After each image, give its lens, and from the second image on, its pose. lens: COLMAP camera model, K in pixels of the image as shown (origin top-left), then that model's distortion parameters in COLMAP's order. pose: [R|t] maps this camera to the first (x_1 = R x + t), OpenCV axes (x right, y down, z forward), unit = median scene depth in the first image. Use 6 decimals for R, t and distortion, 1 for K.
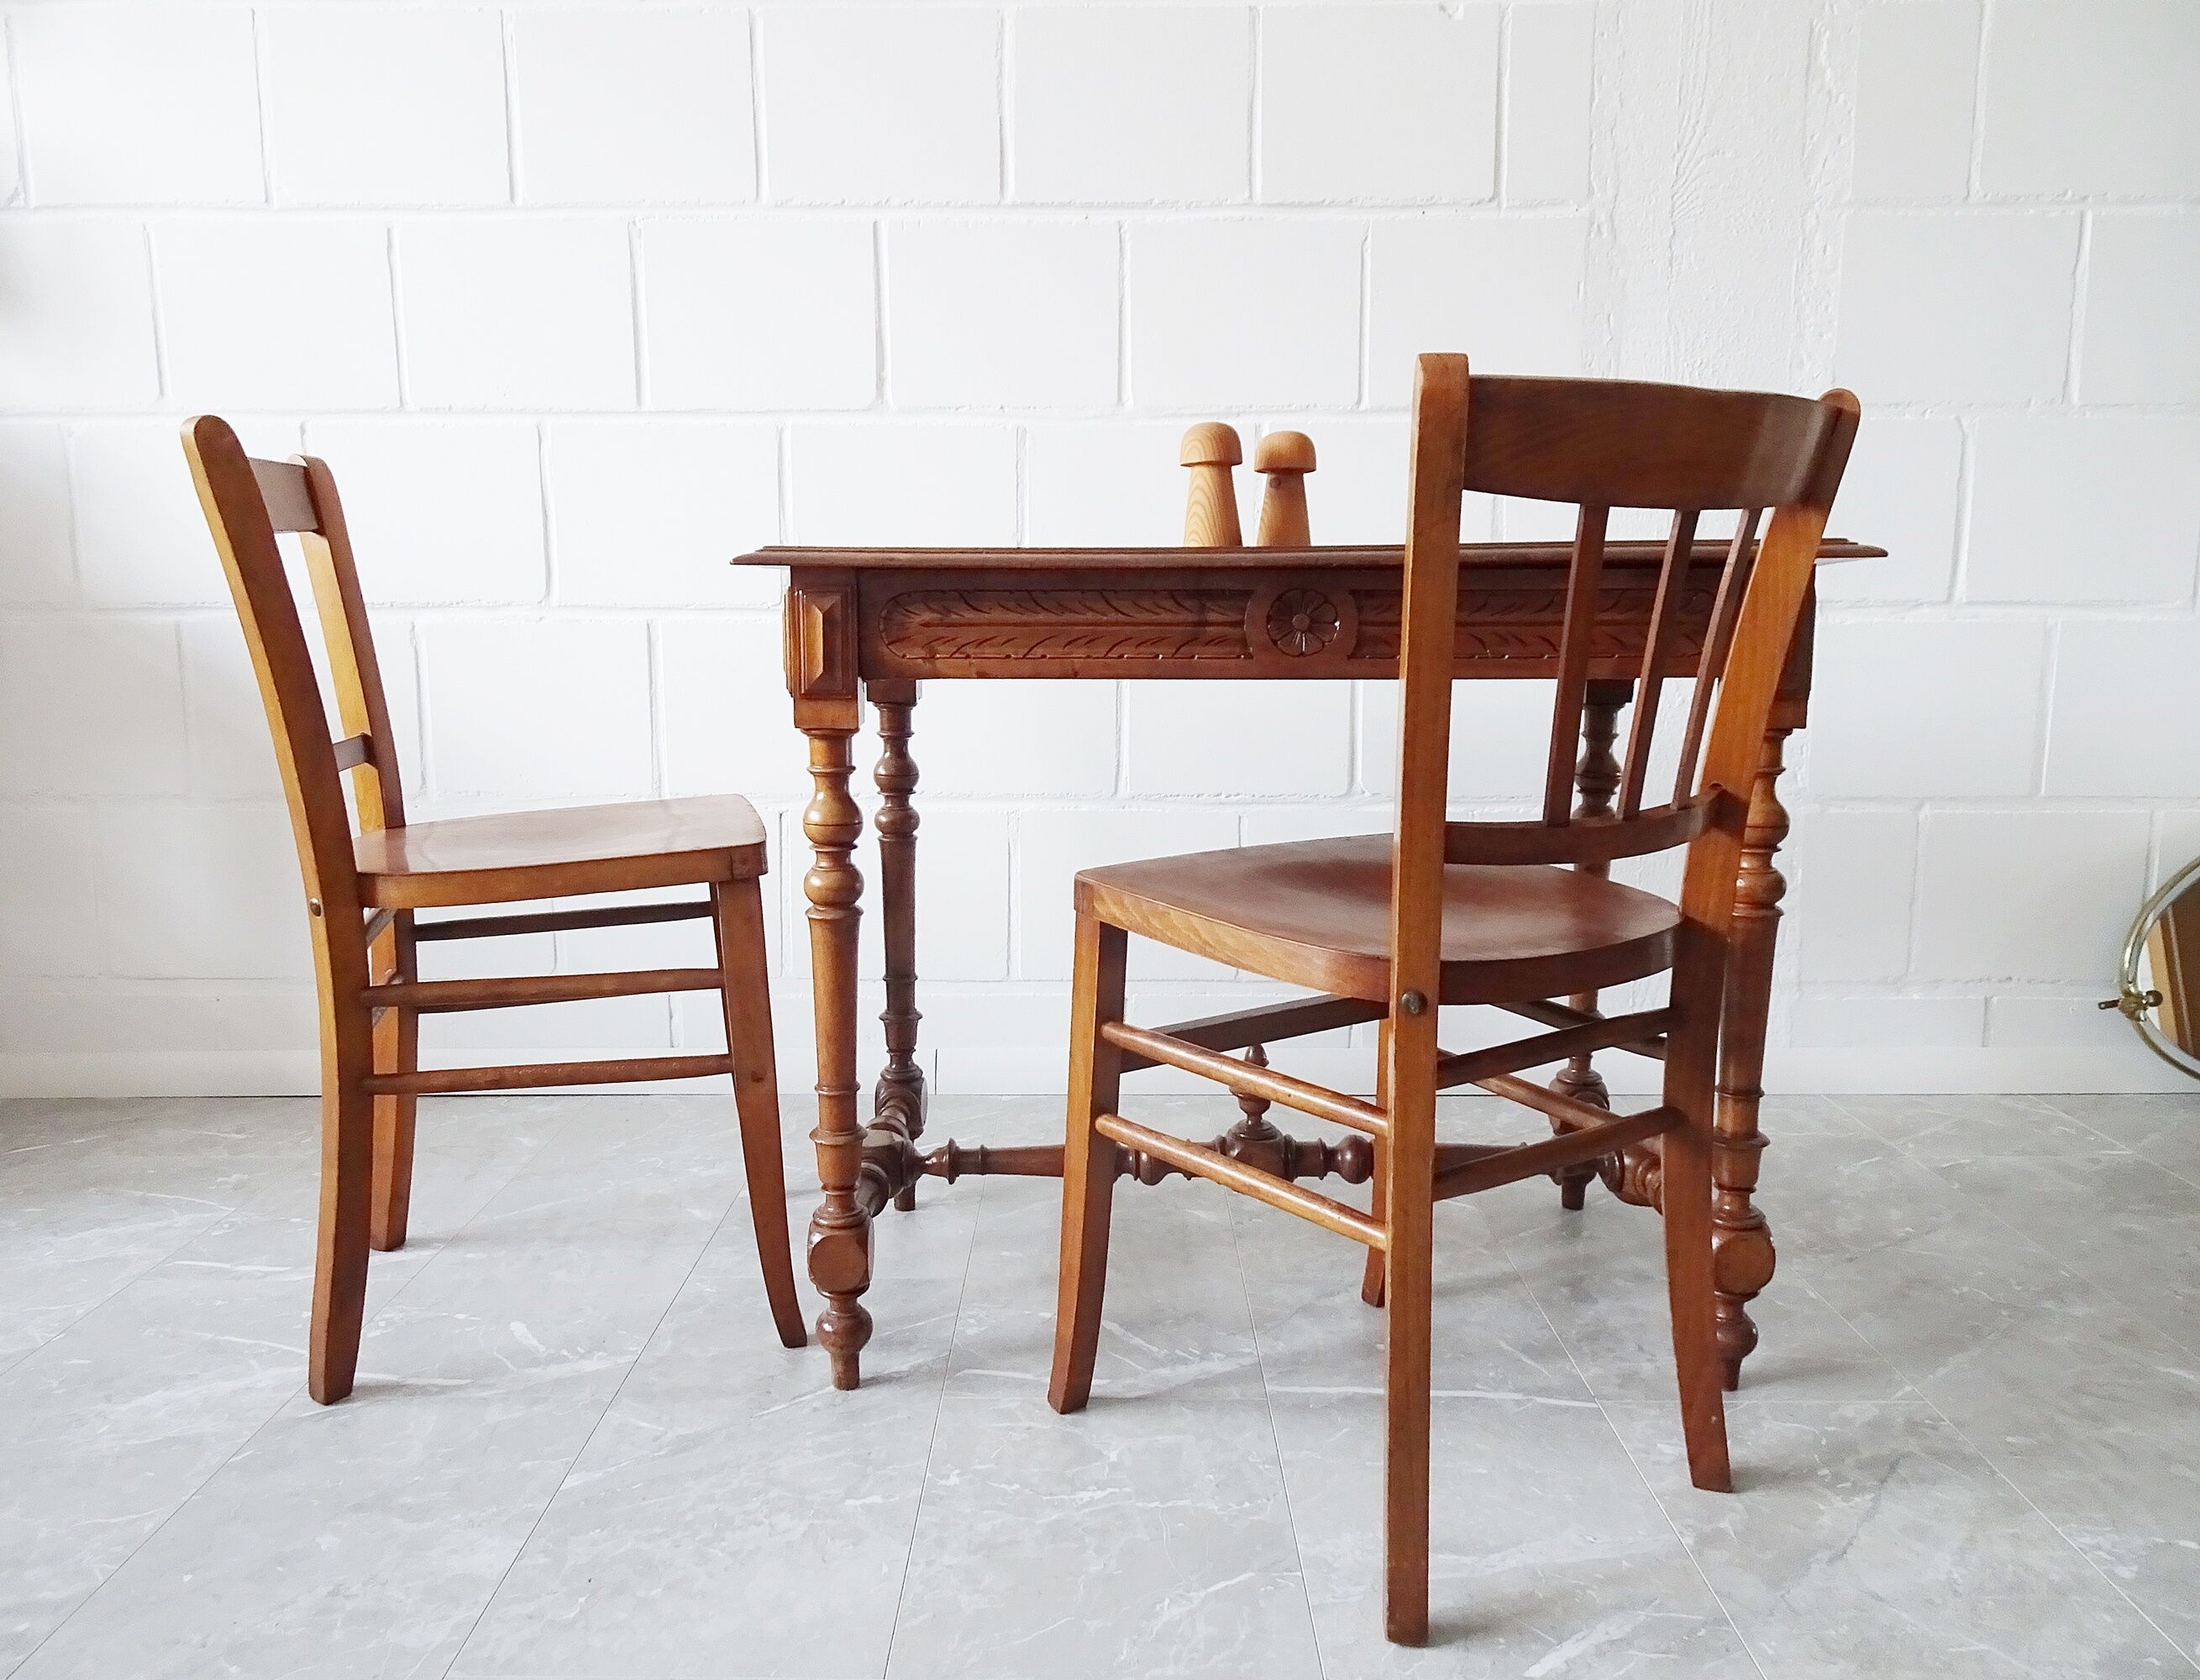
lens RADIAL K [[1580.7, 0, 1084.6], [0, 1580.7, 843.9], [0, 0, 1]] dist [0.005927, 0.002621]
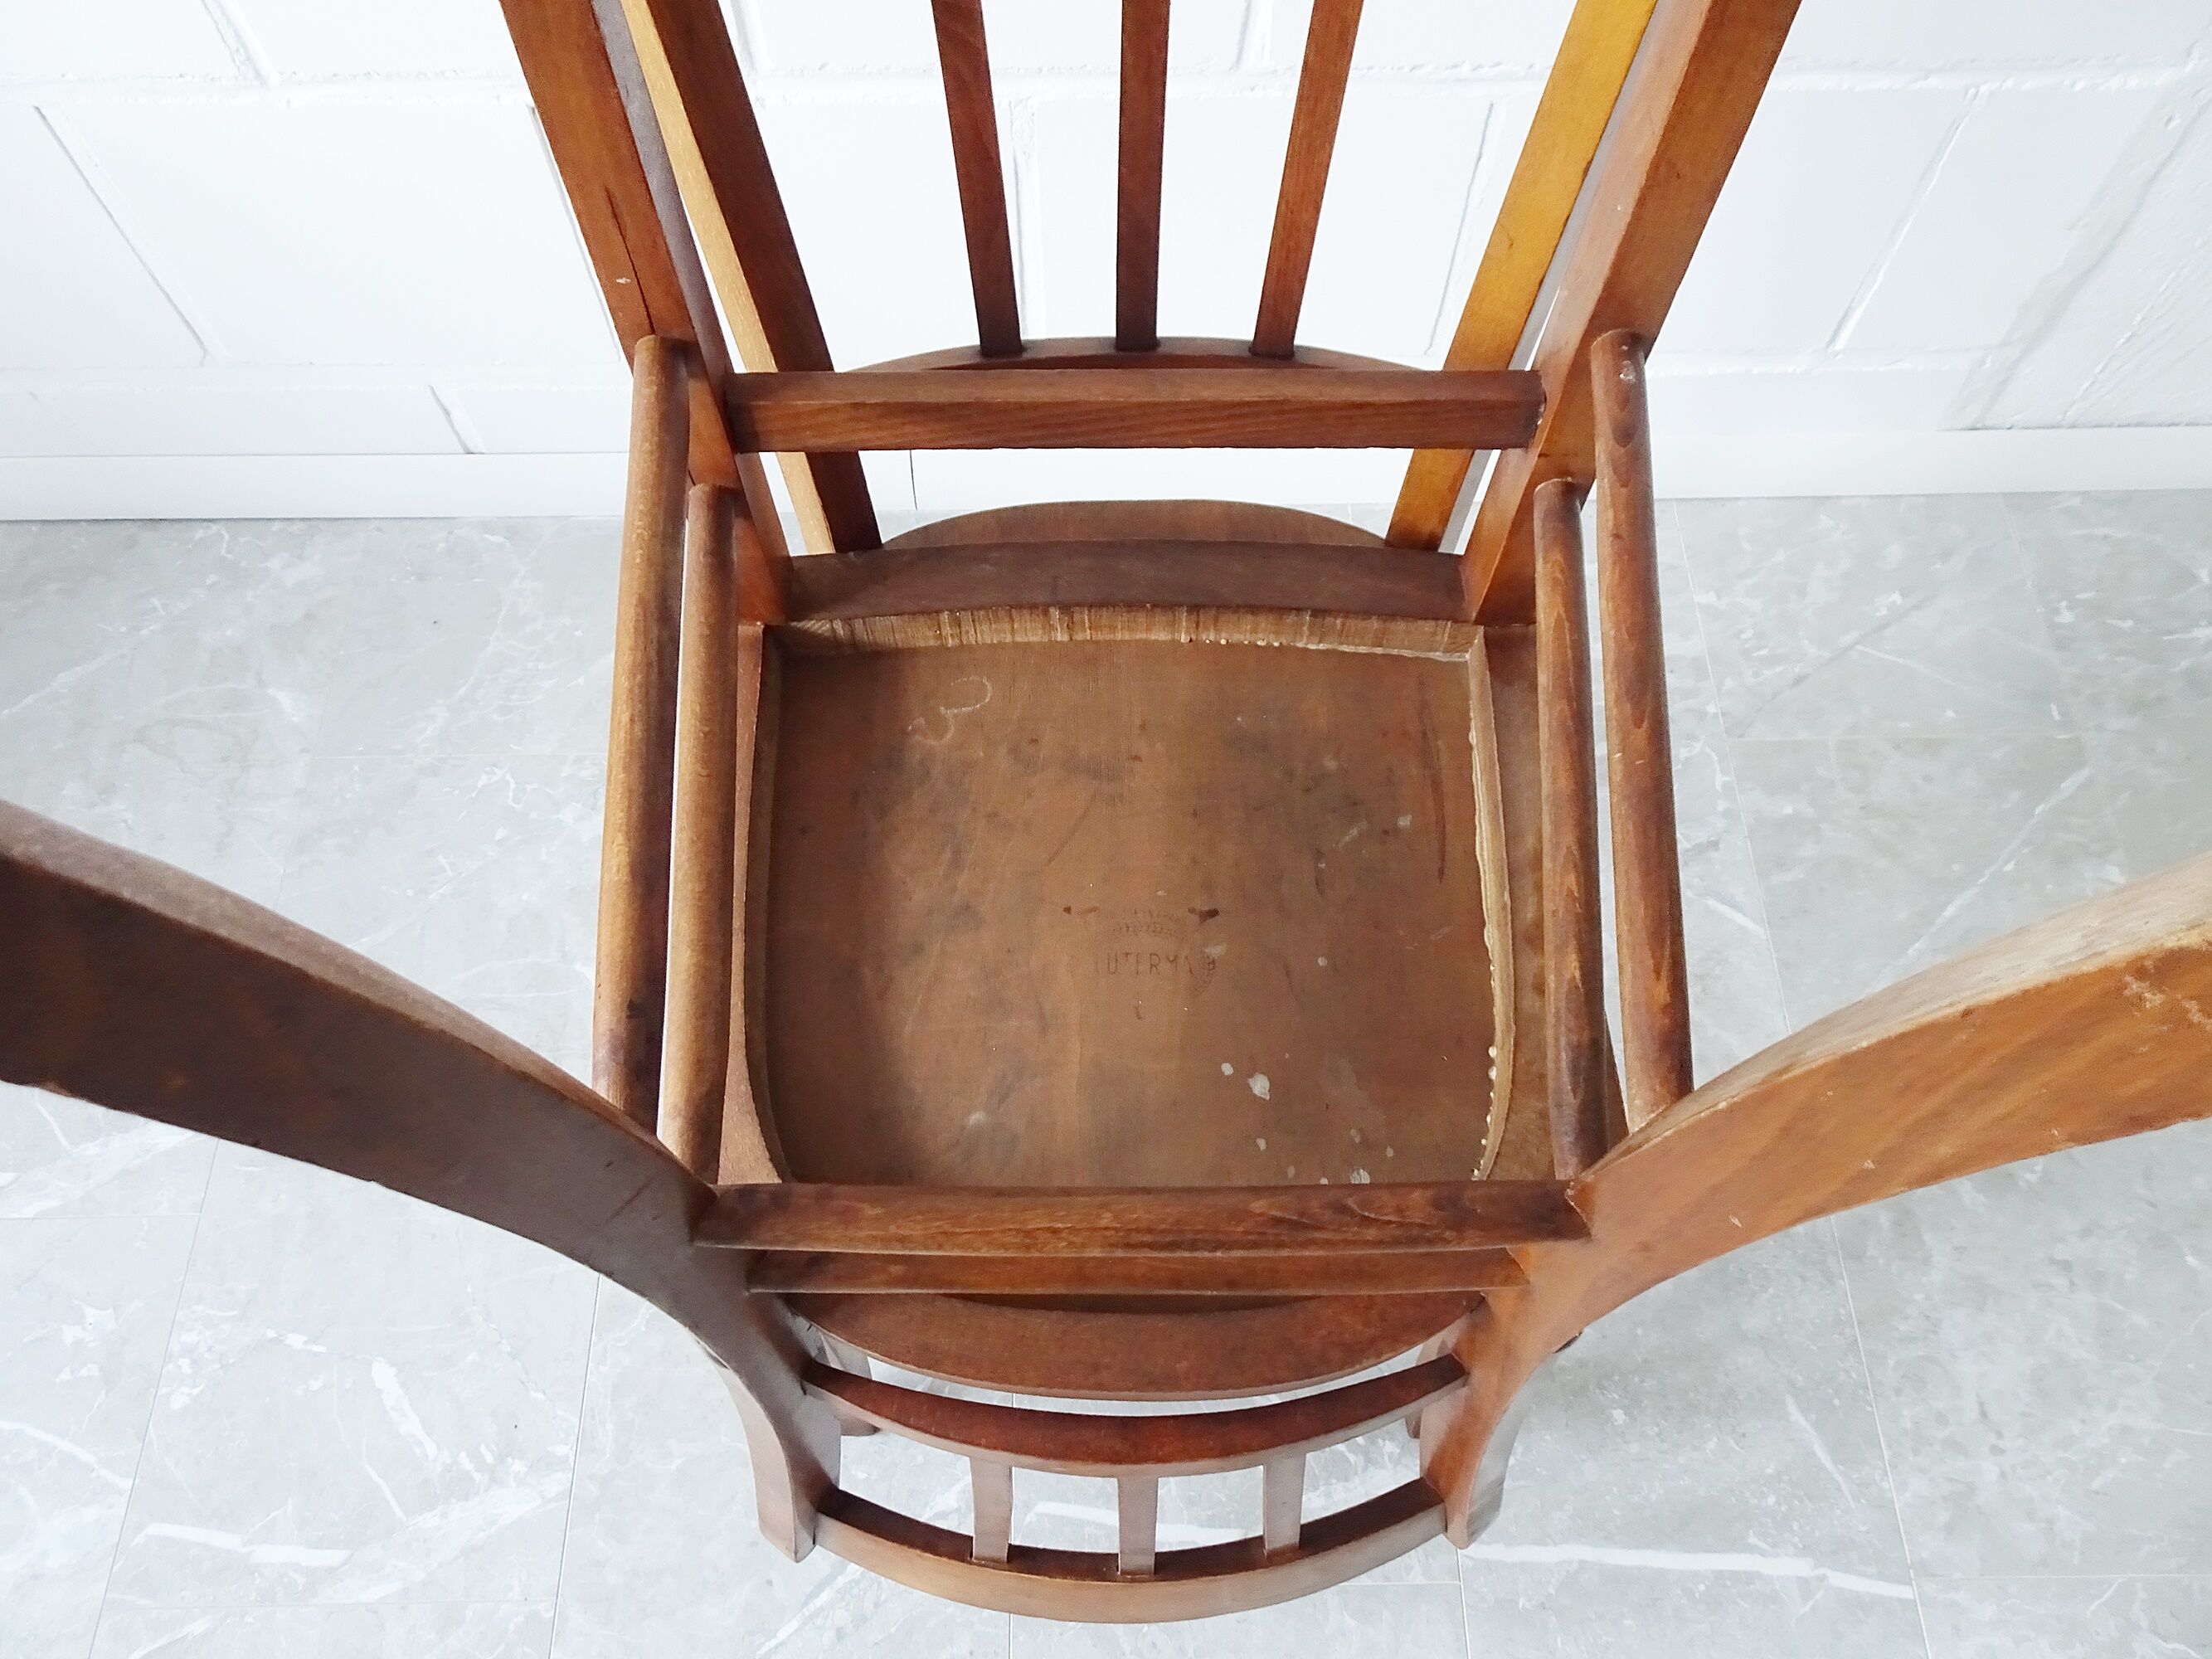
lens RADIAL K [[1569.3, 0, 1113.1], [0, 1569.3, 820.5], [0, 0, 1]] dist [0.008910, -0.001647]
pose [[0.999669, -0.022412, 0.012614, -0.030483], [0.002835, 0.583515, 0.812097, -0.295940], [-0.025561, -0.811793, 0.583386, 0.583764]]
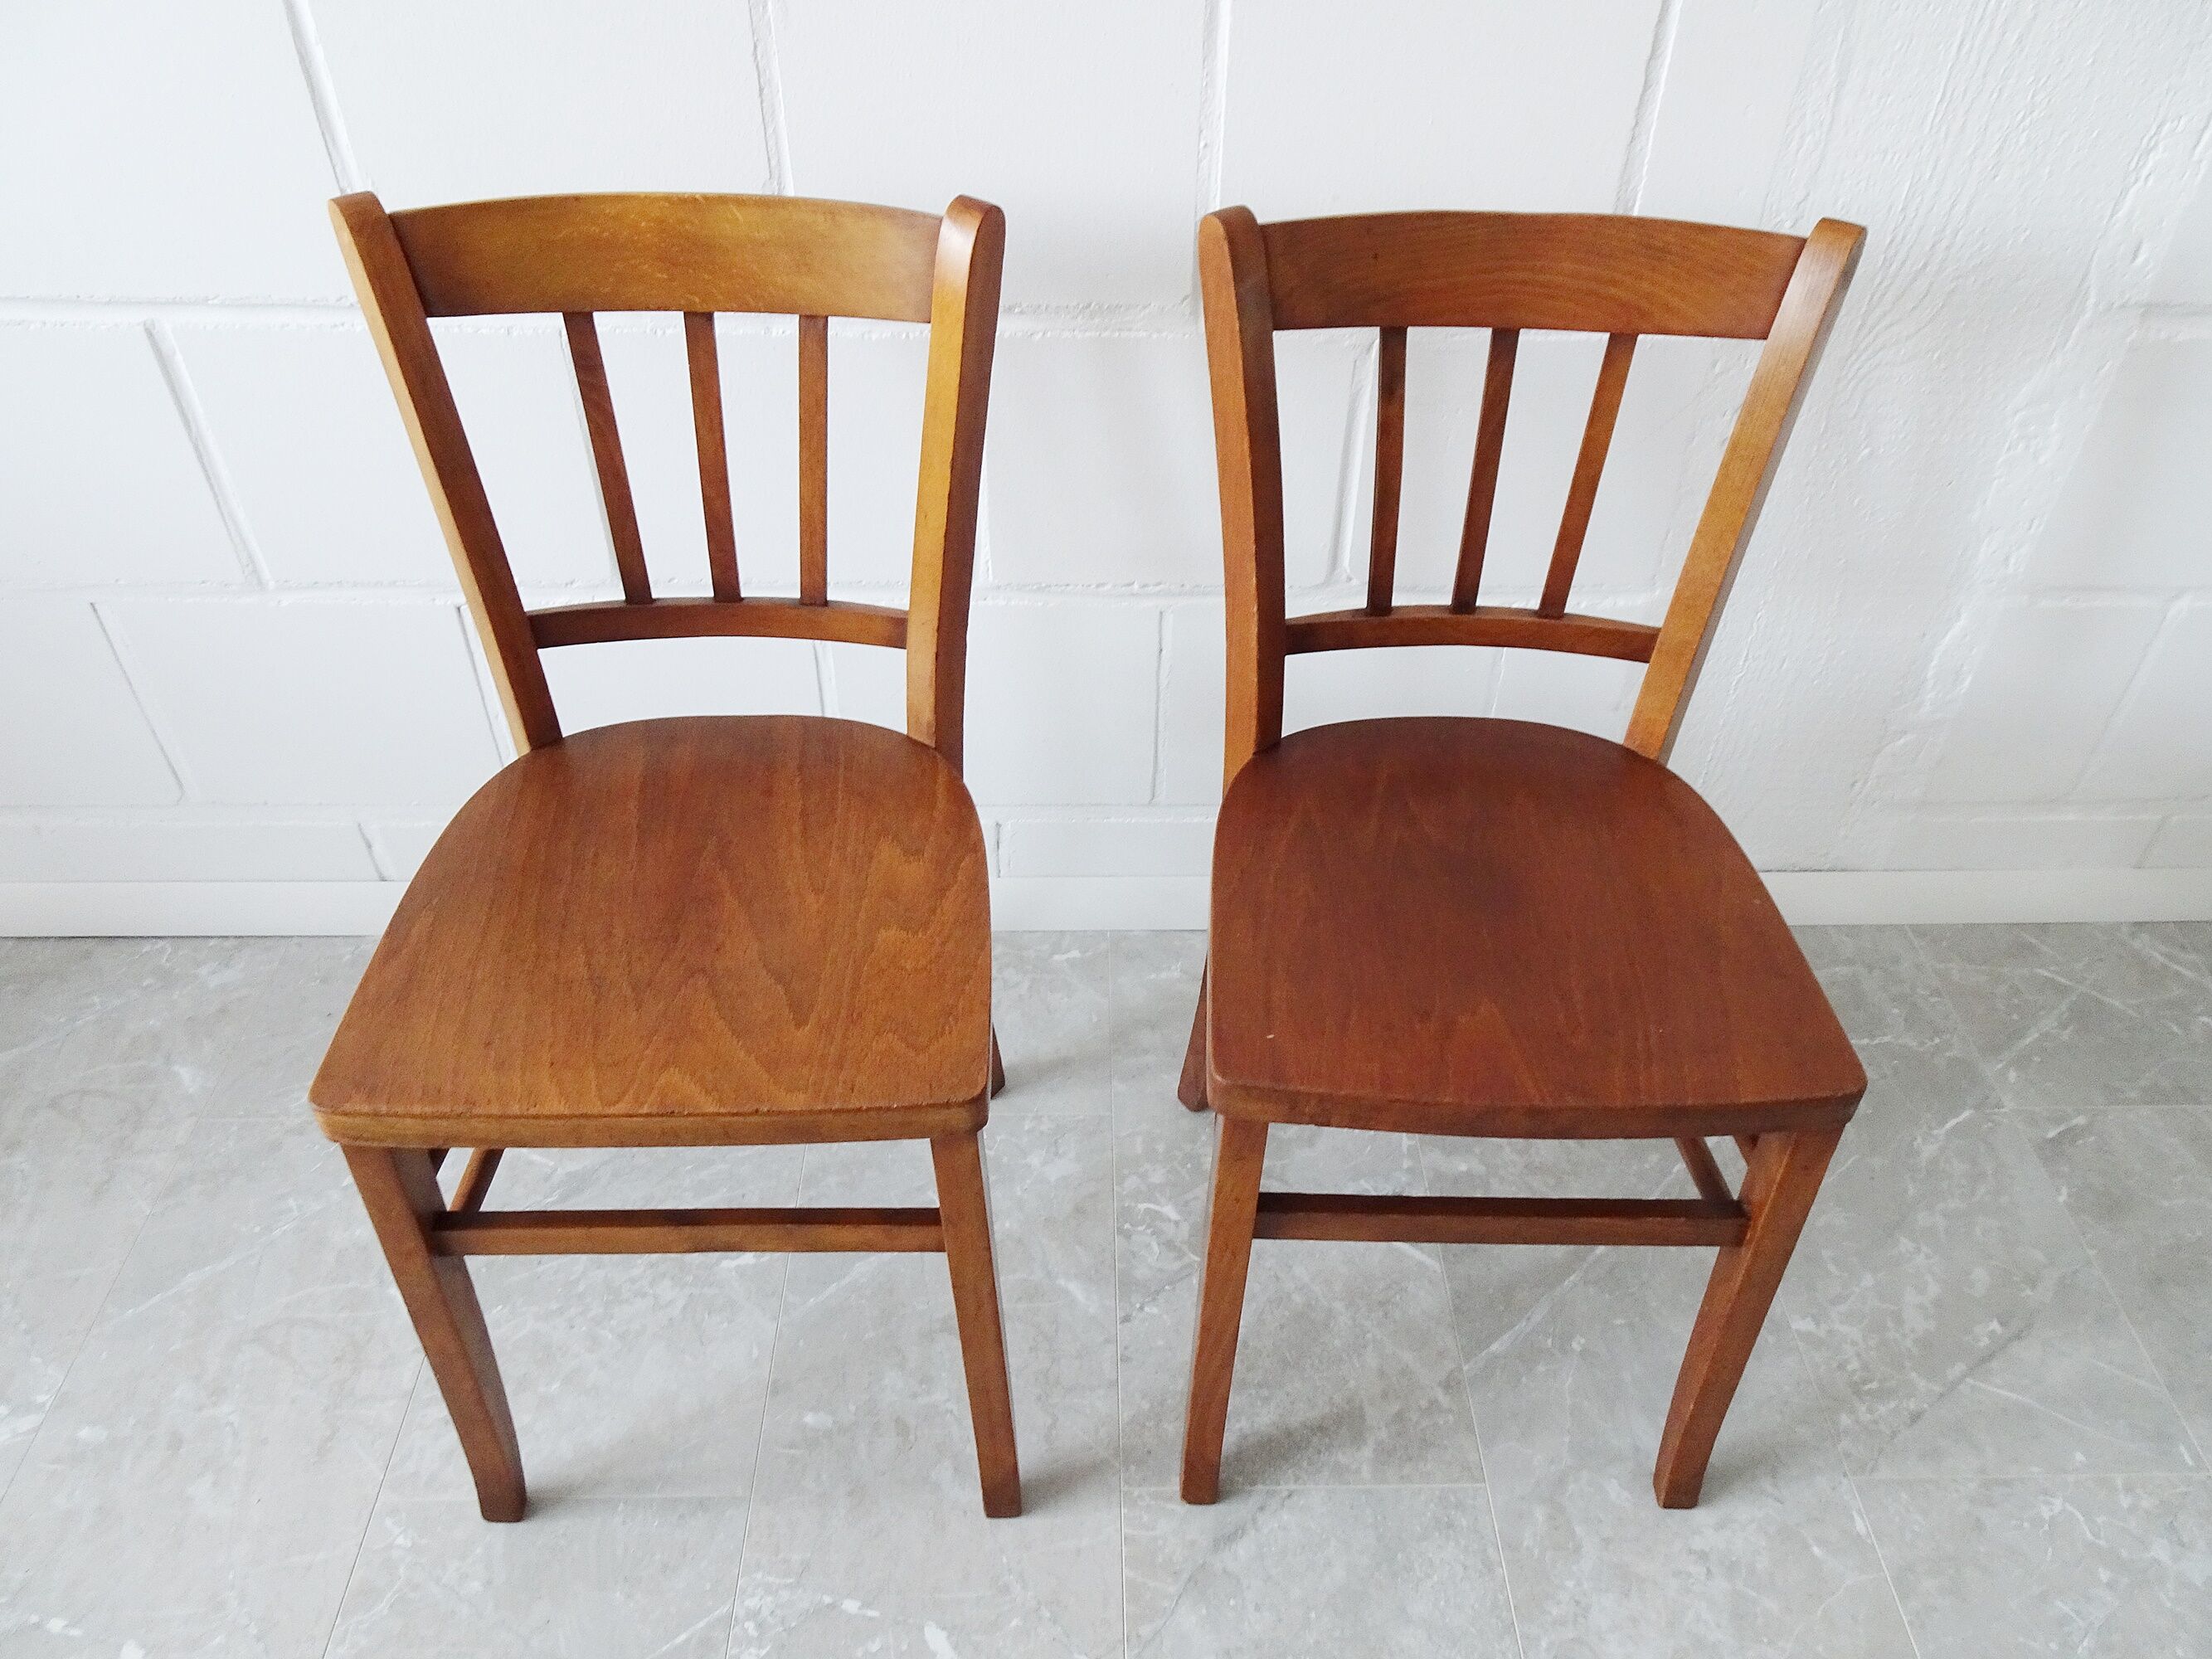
lens RADIAL K [[1569.3, 0, 1111.0], [0, 1569.3, 820.8], [0, 0, 1]] dist [0.008910, -0.001647]
pose [[0.999452, -0.008625, 0.031948, 0.058563], [-0.009981, 0.841909, 0.539527, -0.316639], [-0.031551, -0.539550, 0.841362, 0.427963]]
